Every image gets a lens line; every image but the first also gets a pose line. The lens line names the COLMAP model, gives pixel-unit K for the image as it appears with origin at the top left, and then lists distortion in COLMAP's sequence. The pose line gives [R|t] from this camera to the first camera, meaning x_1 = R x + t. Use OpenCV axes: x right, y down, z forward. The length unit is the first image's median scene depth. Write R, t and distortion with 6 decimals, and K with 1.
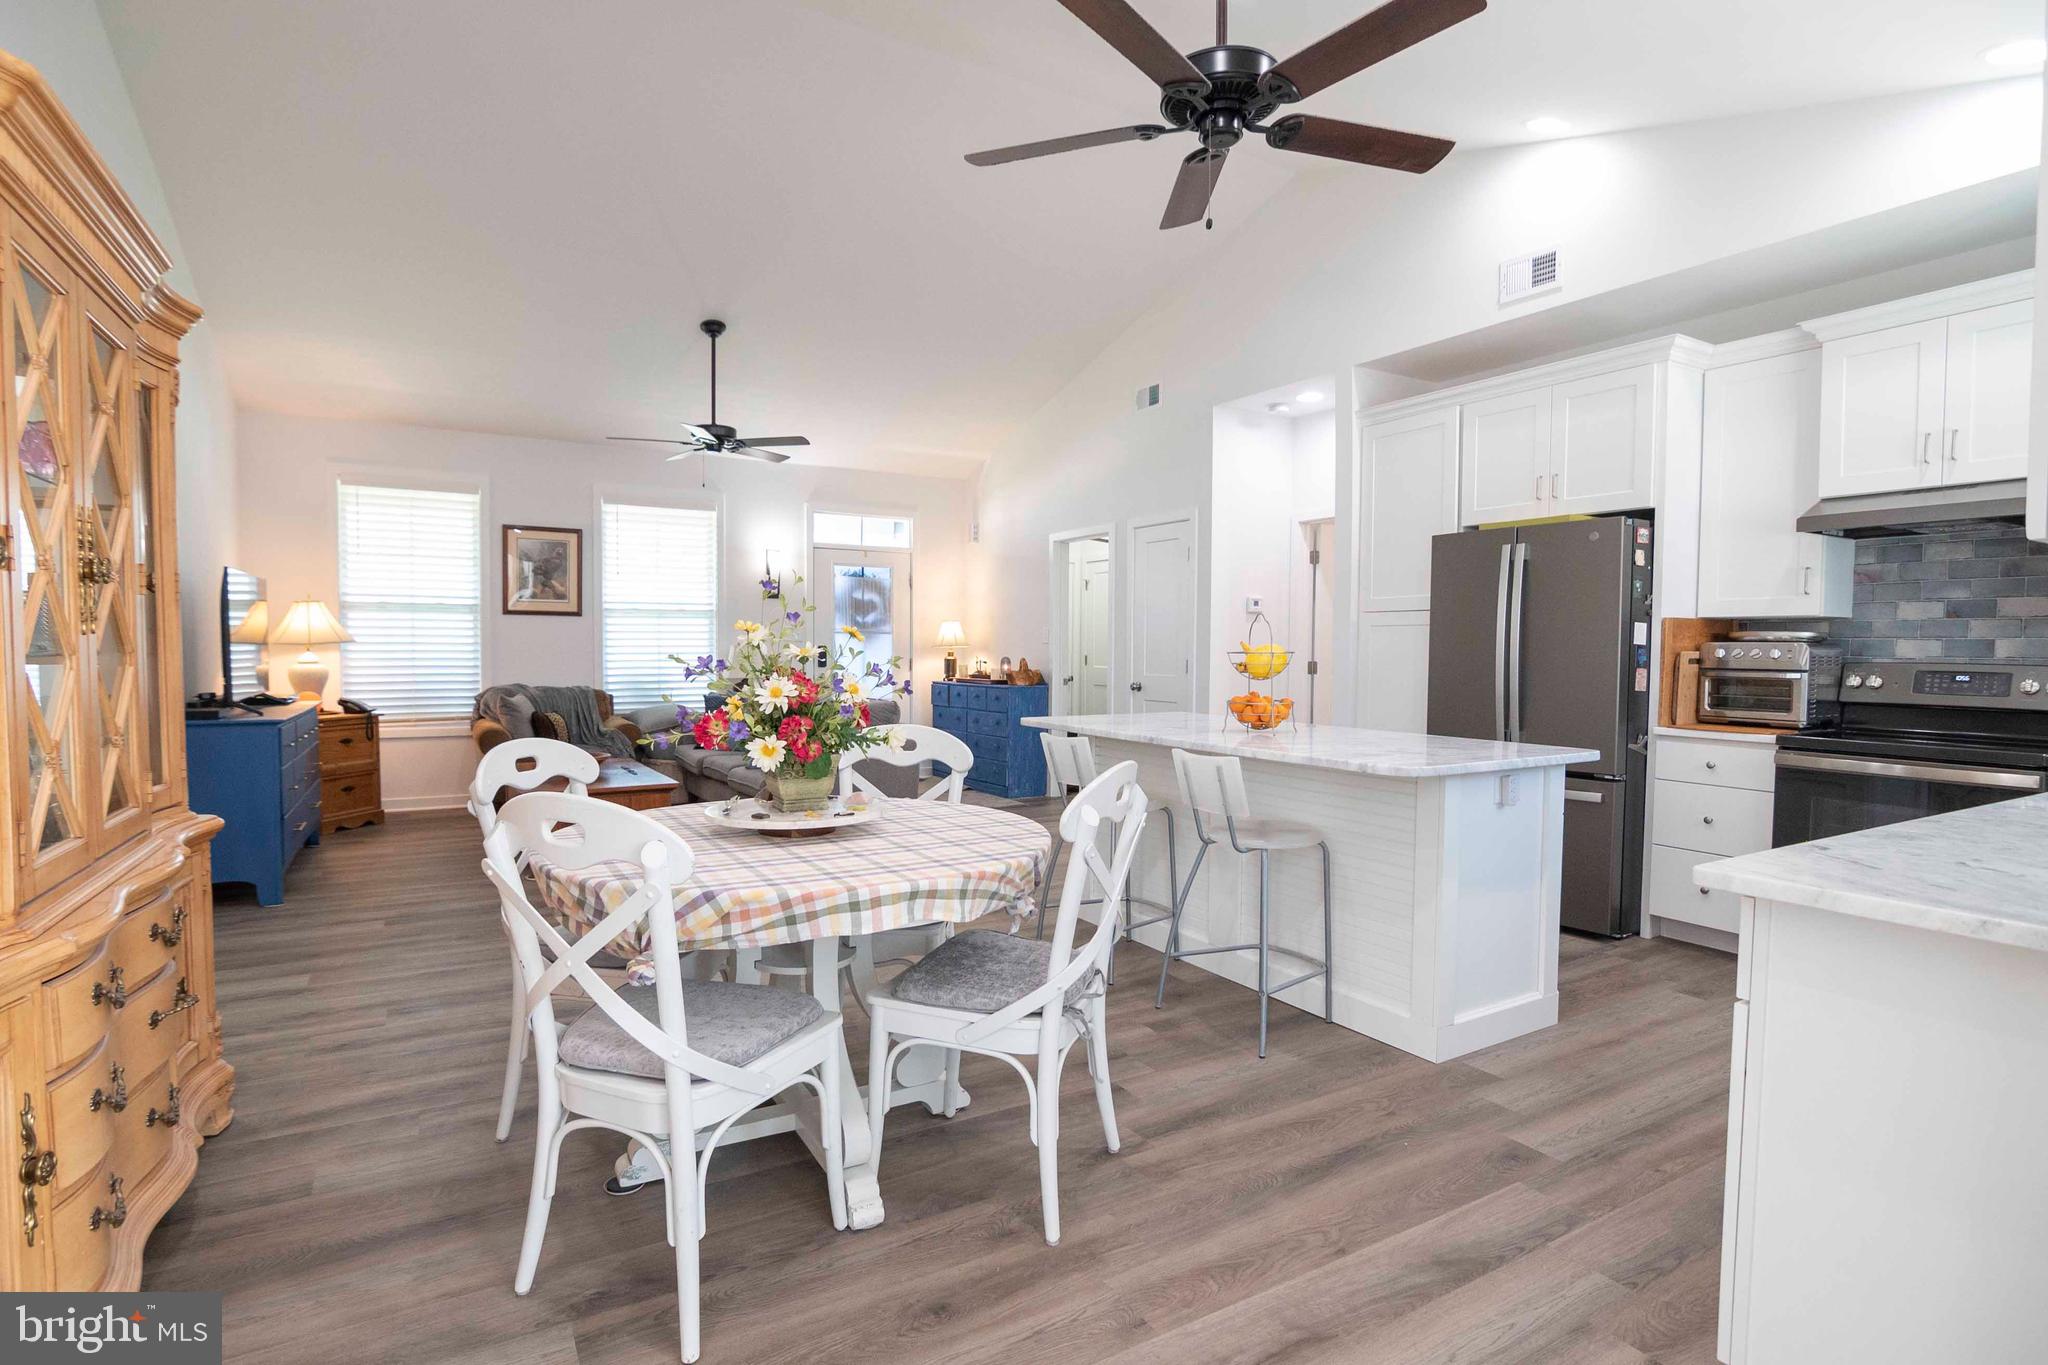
lens RADIAL K [[1008.1, 0, 1010.8], [0, 1008.1, 689.3], [0, 0, 1]] dist [-0.031259, 0.009953]
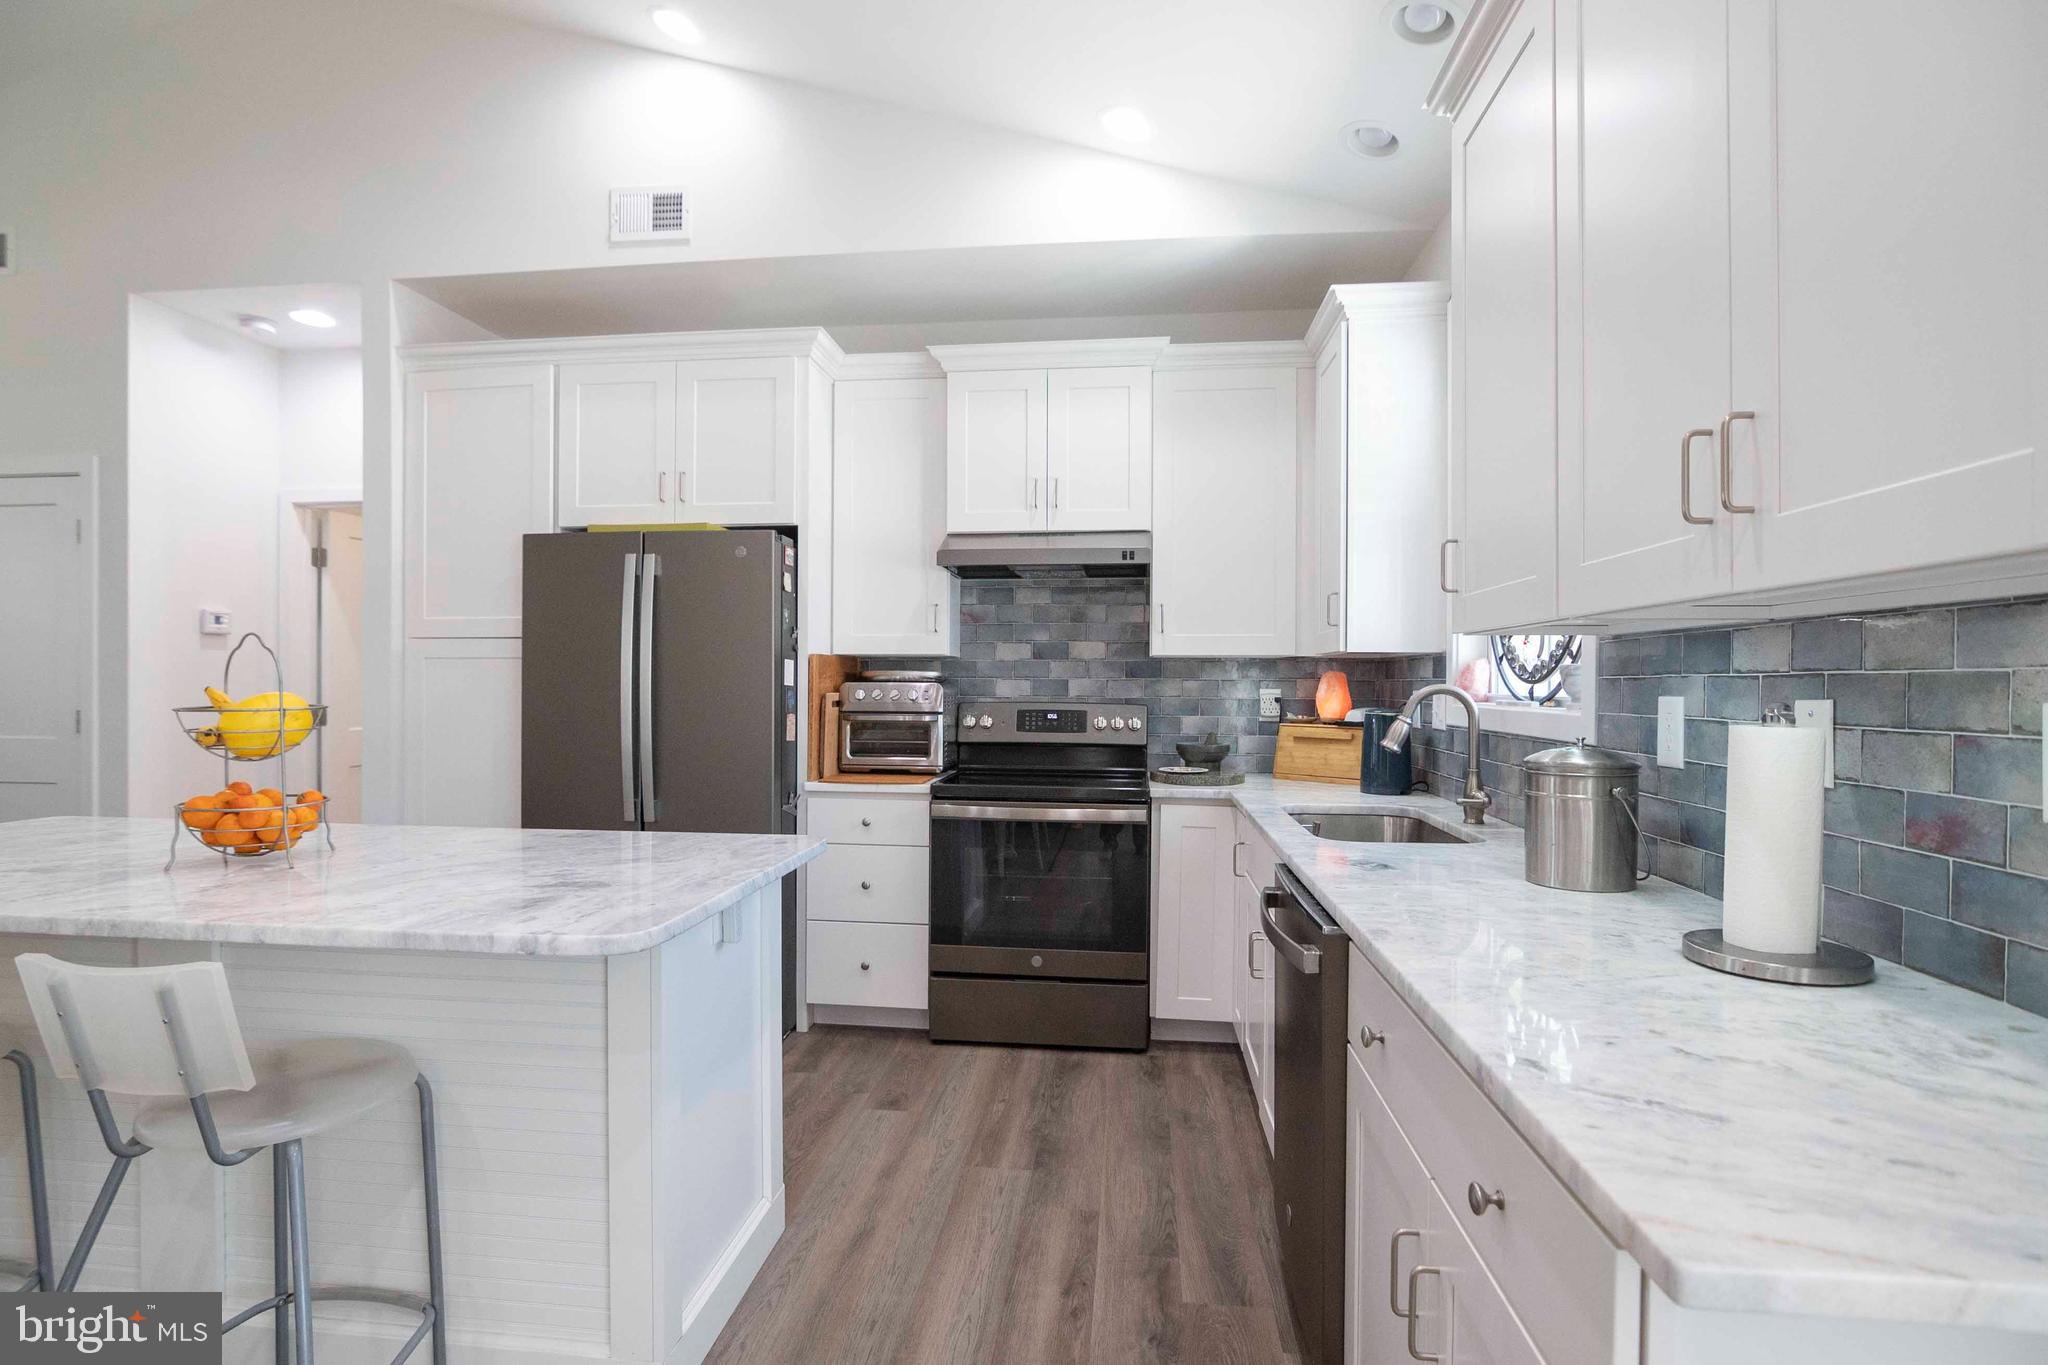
lens RADIAL K [[1008.1, 0, 1008.7], [0, 1008.1, 688.9], [0, 0, 1]] dist [-0.031259, 0.009953]
pose [[0.603234, -0.009031, 0.797513, 0.066798], [0.034404, 0.999300, -0.014707, -0.023193], [-0.796822, 0.036309, 0.603123, 0.340571]]
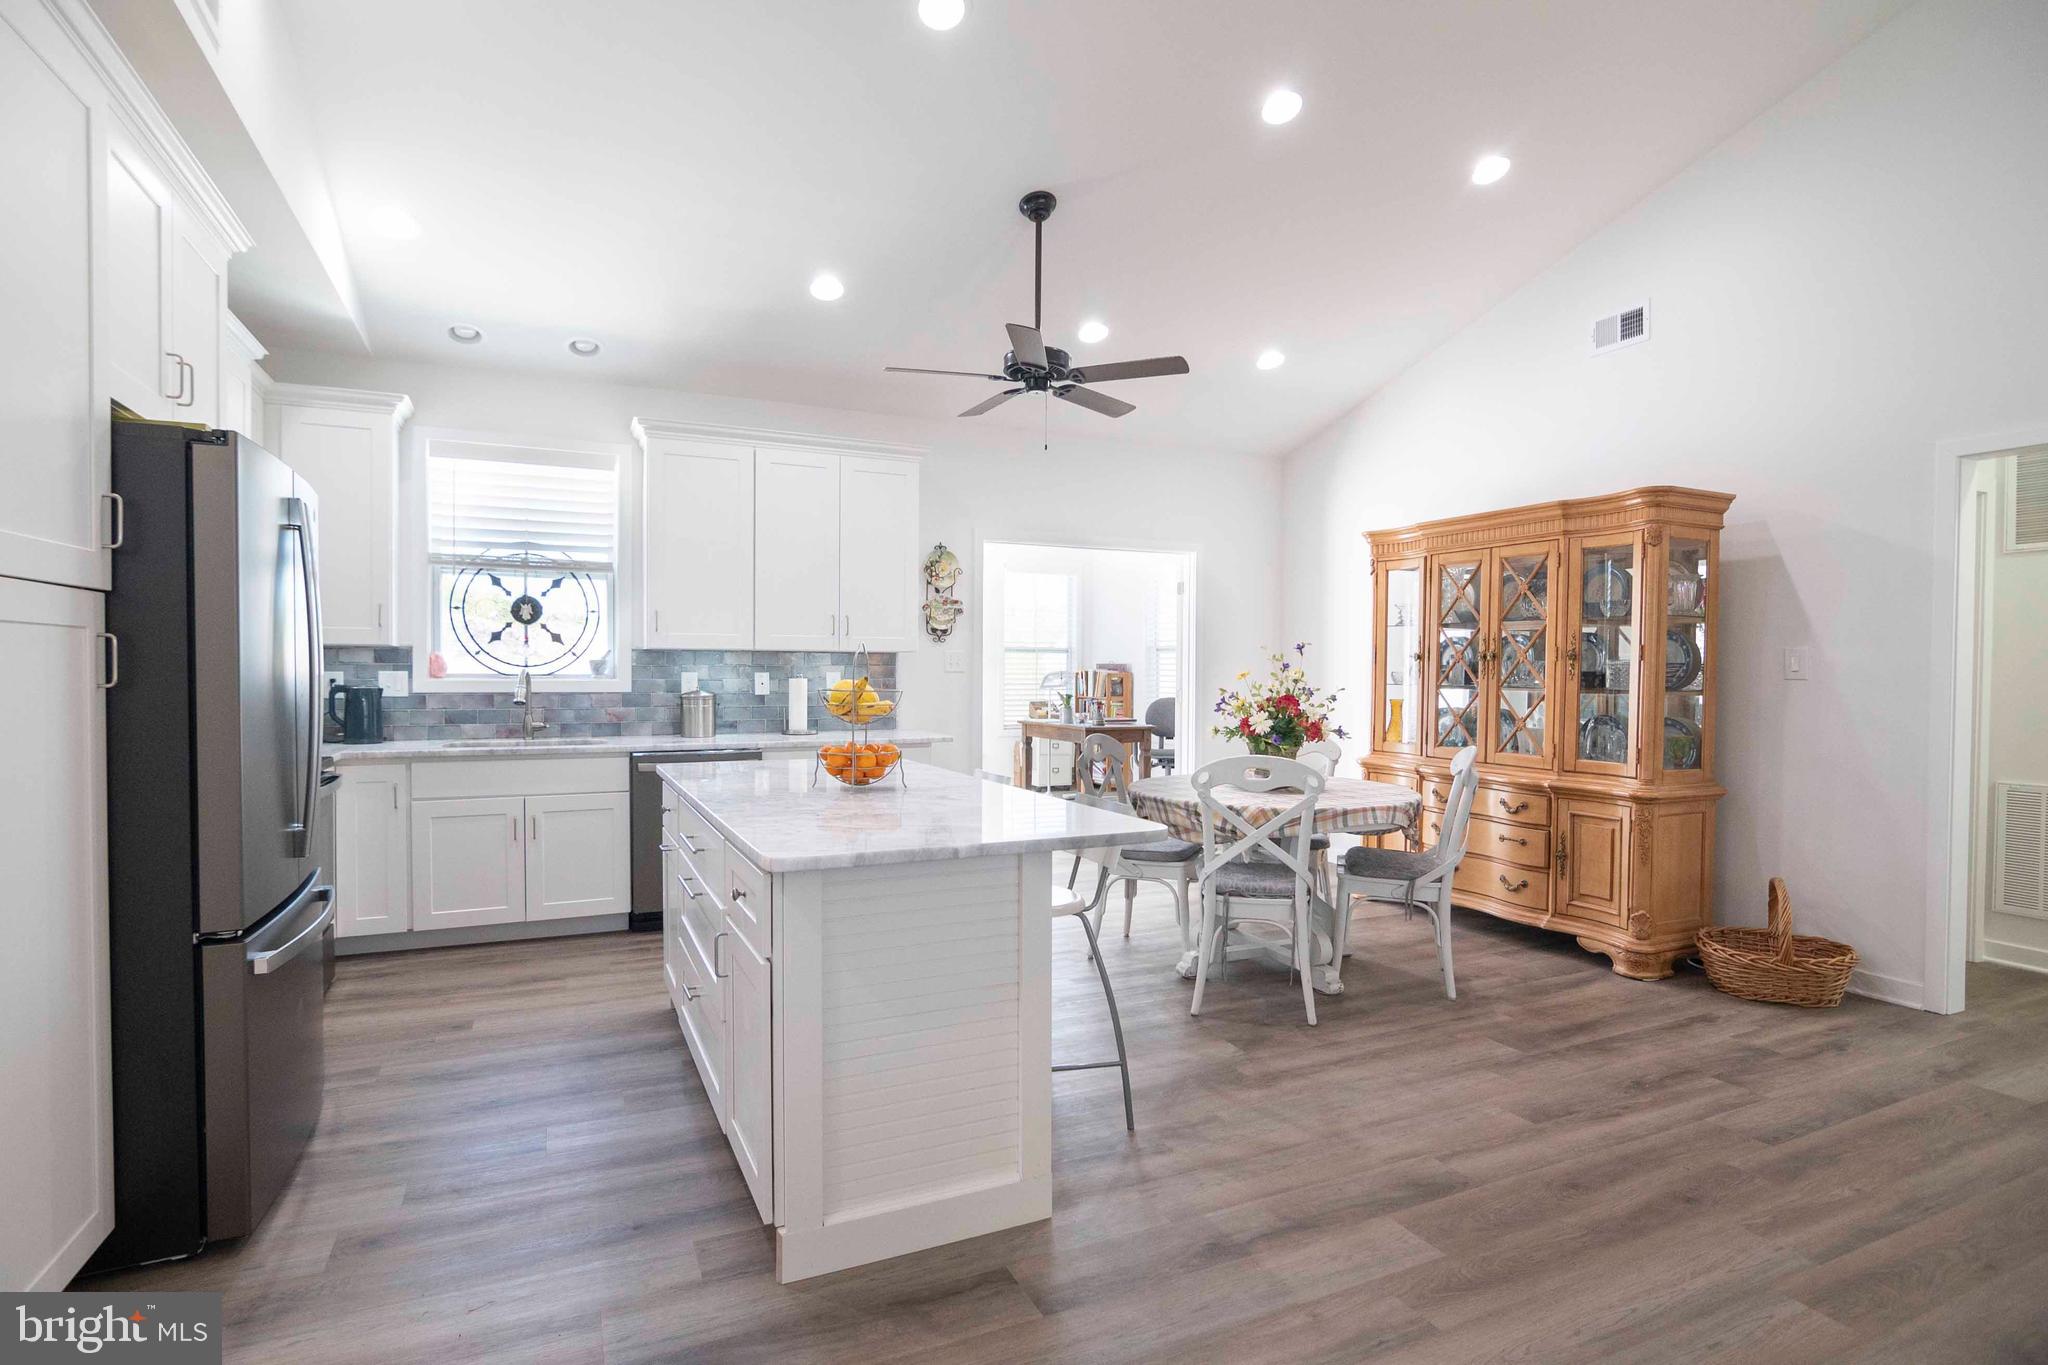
lens RADIAL K [[1008.1, 0, 1011.2], [0, 1008.1, 690.8], [0, 0, 1]] dist [-0.031259, 0.009953]
pose [[-0.995351, -0.014277, 0.095253, 0.046478], [-0.007961, 0.997764, 0.066360, -0.082042], [-0.095987, 0.065293, -0.993239, 1.624646]]
